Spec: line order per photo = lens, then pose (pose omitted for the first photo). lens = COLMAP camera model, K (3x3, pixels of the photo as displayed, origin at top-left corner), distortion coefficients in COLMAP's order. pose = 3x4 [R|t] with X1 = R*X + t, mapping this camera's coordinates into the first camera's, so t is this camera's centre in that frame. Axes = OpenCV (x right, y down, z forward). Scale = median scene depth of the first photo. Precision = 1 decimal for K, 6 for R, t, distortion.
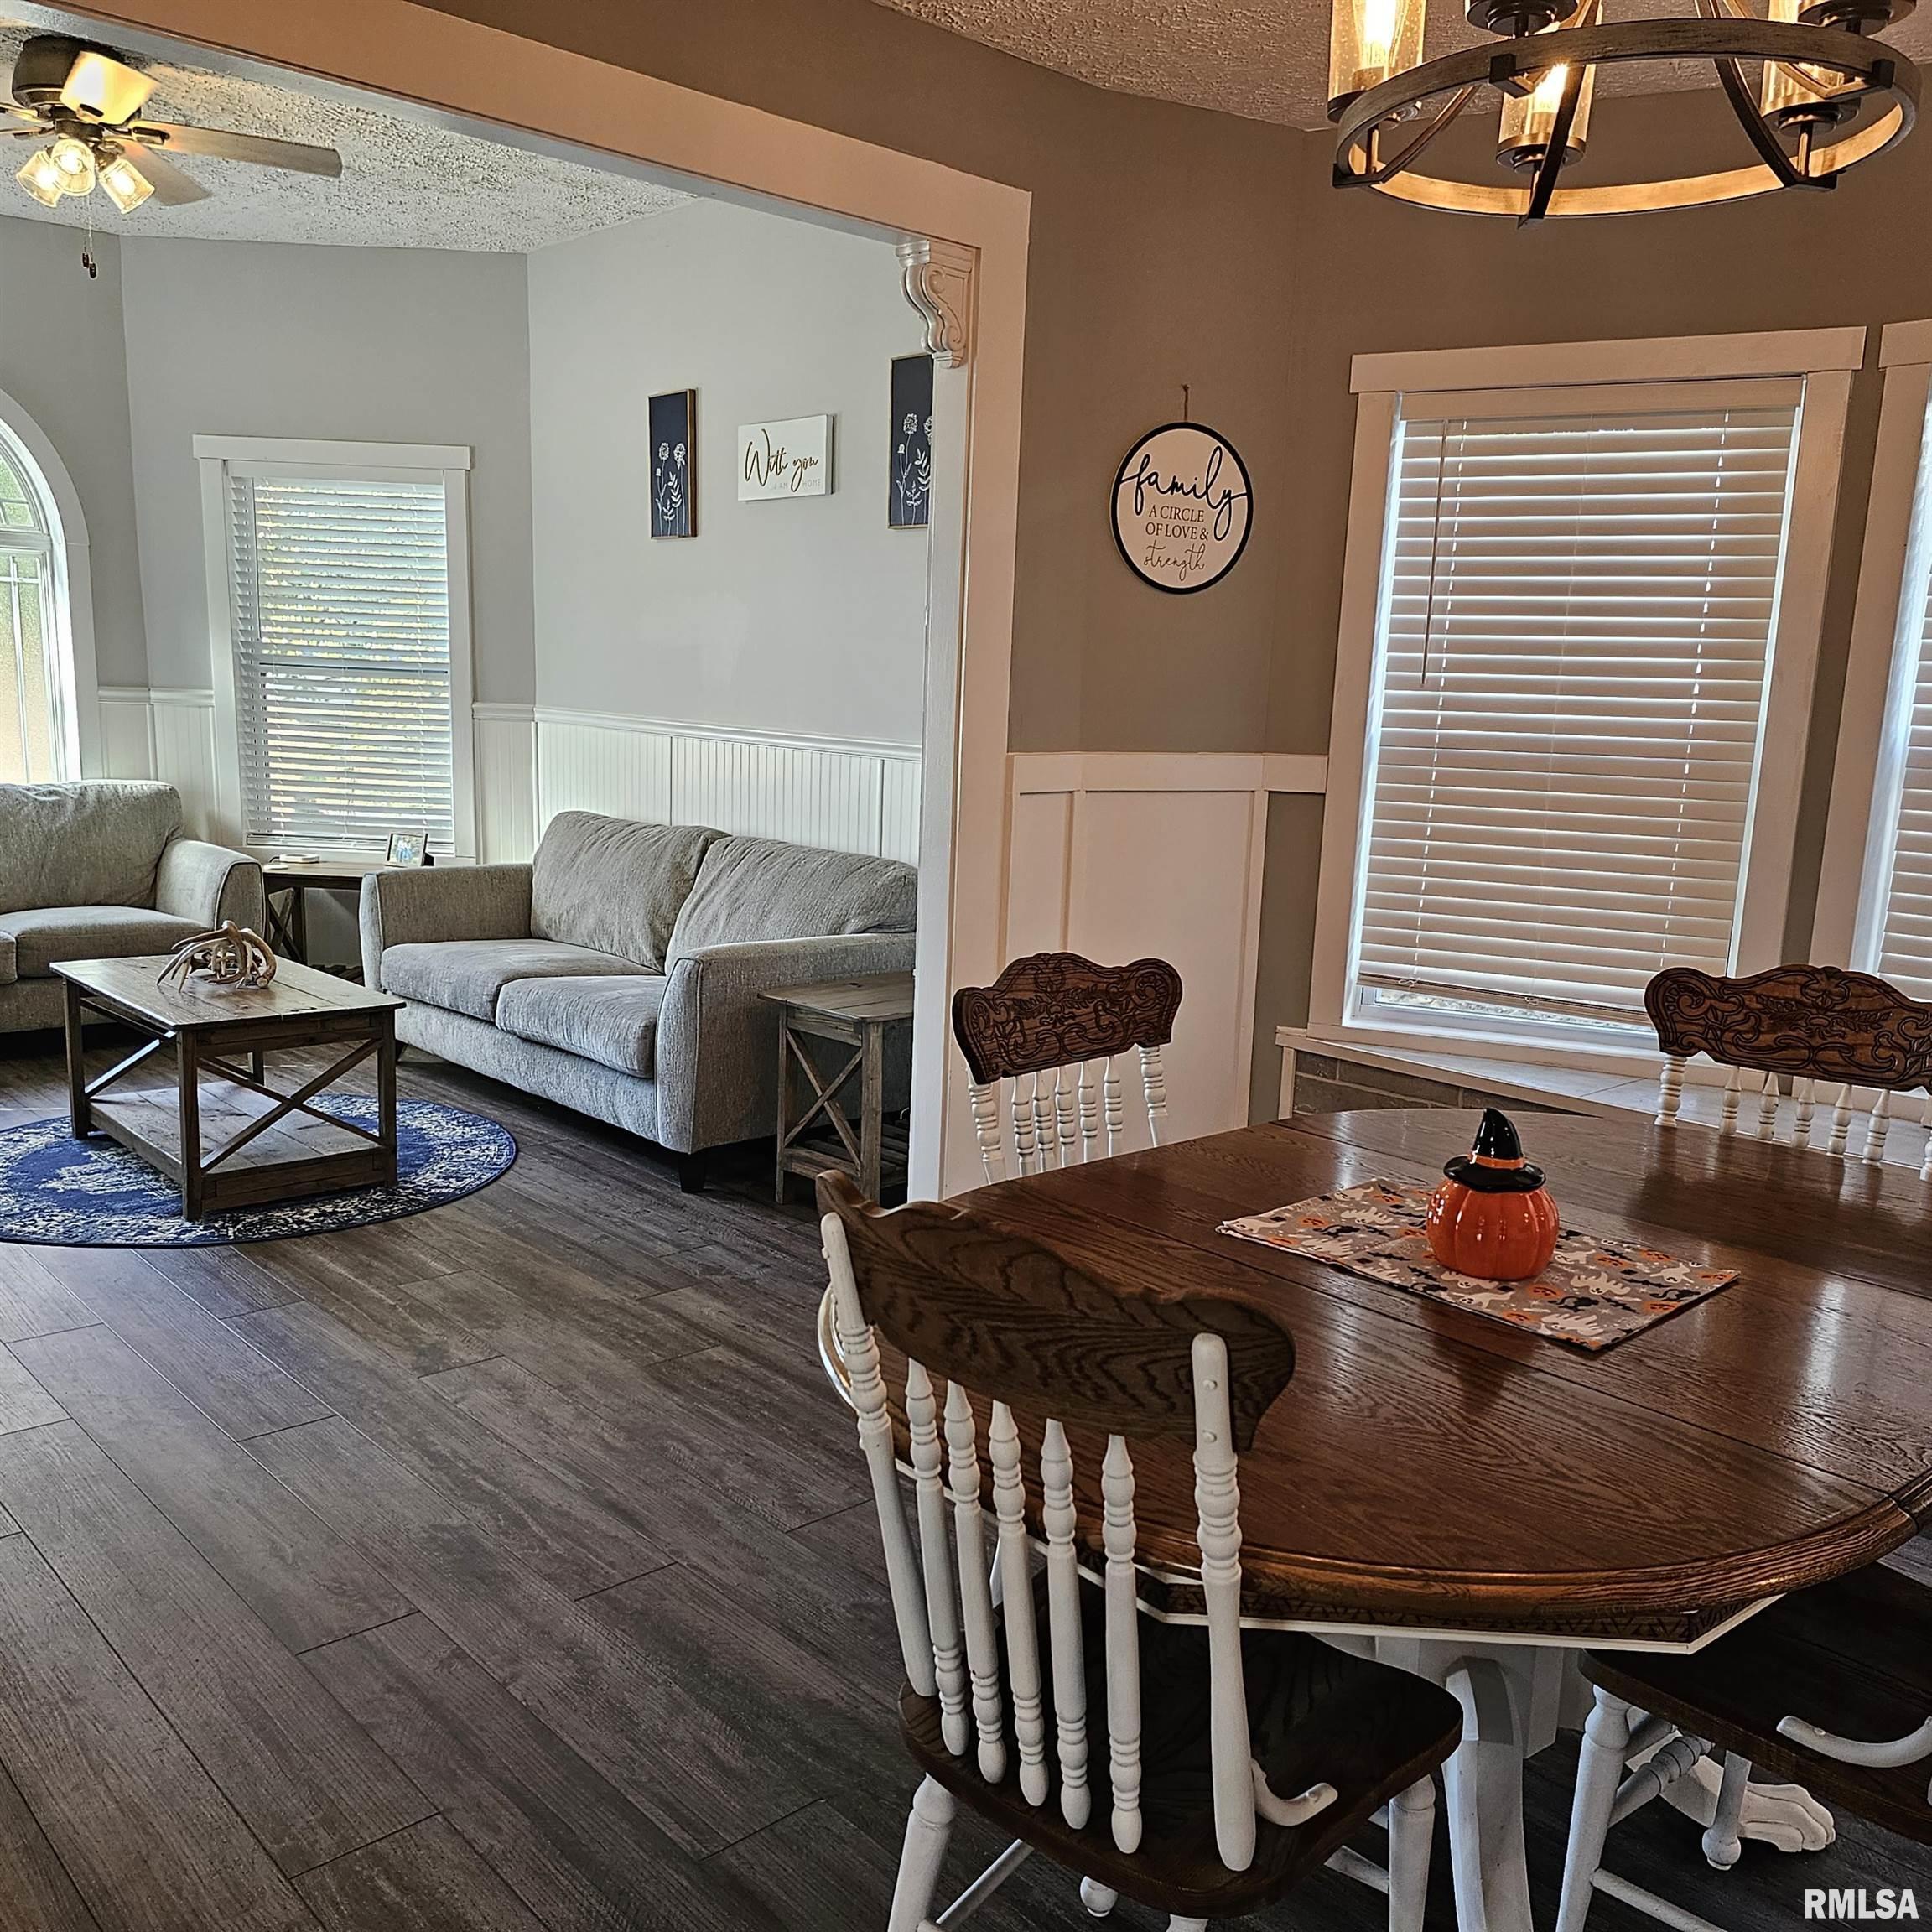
lens RADIAL K [[1740.3, 0, 966.0], [0, 1740.3, 966.0], [0, 0, 1]] dist [0.100838, -0.132378]
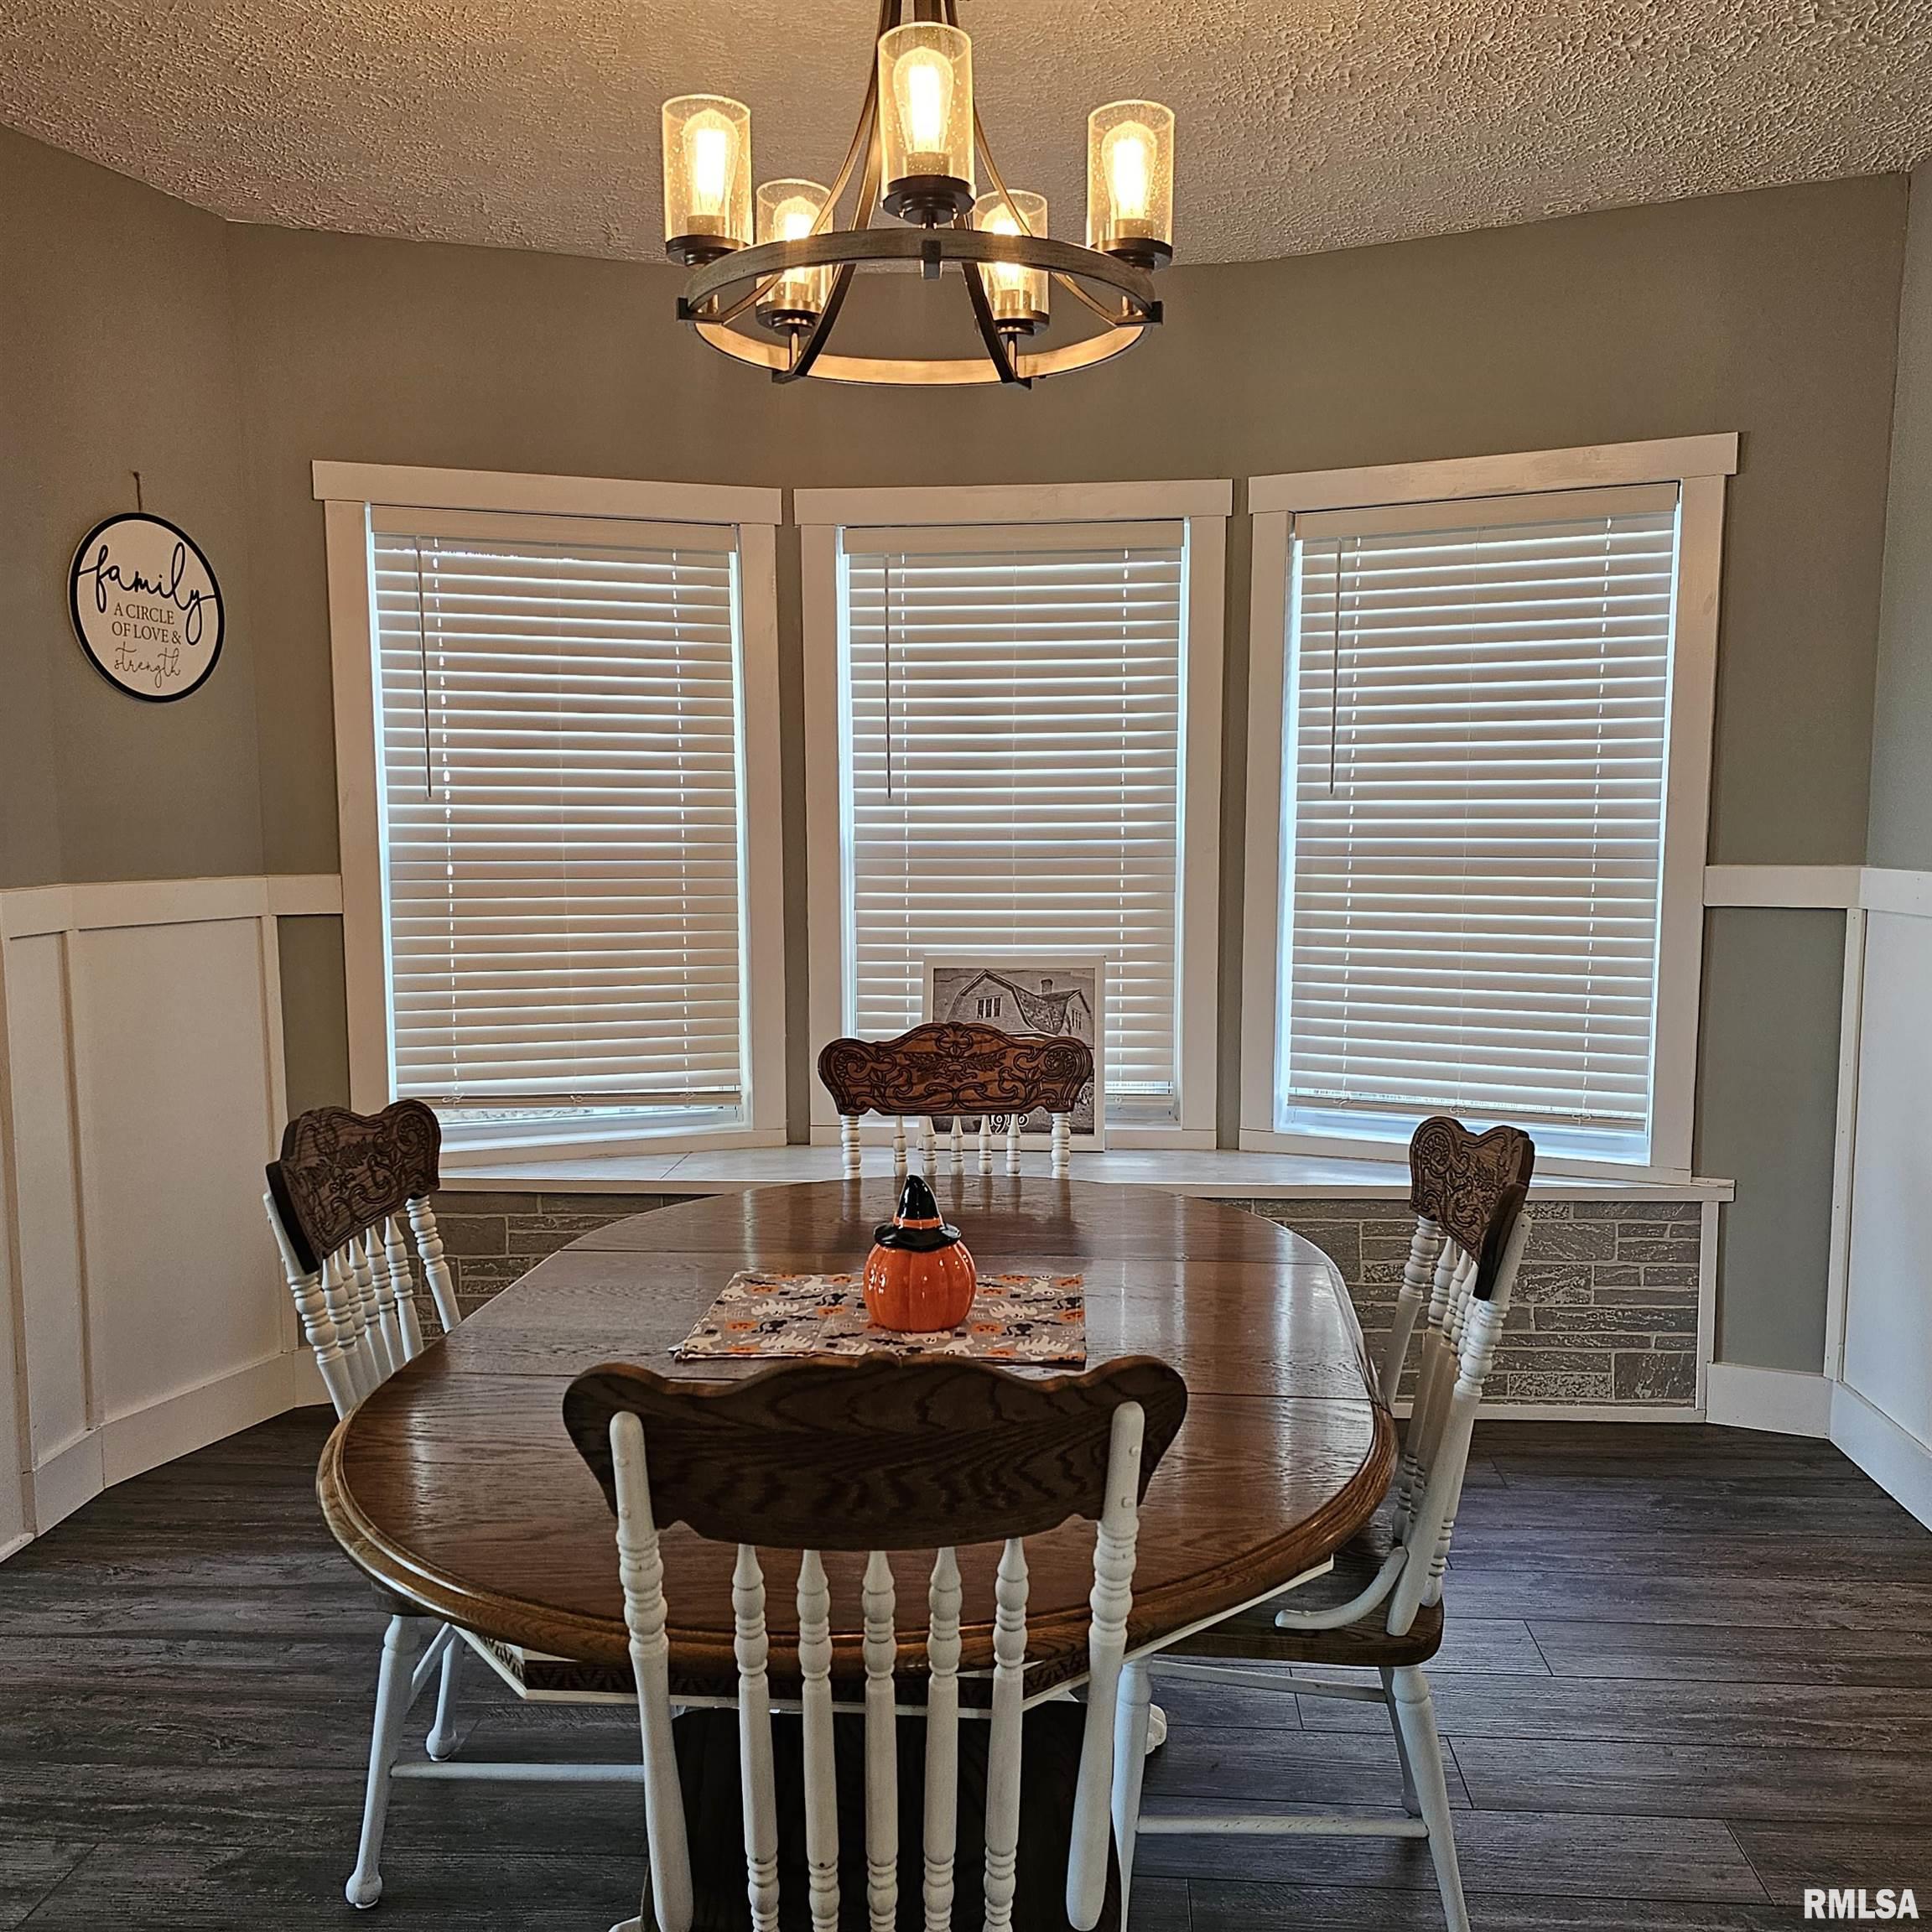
lens RADIAL K [[1716.7, 0, 988.1], [0, 1716.7, 970.0], [0, 0, 1]] dist [0.107322, -0.136883]
pose [[0.724593, -0.098508, 0.682101, -0.283102], [0.137936, 0.990435, -0.003493, -0.026491], [-0.675232, 0.096617, 0.731250, 0.124604]]
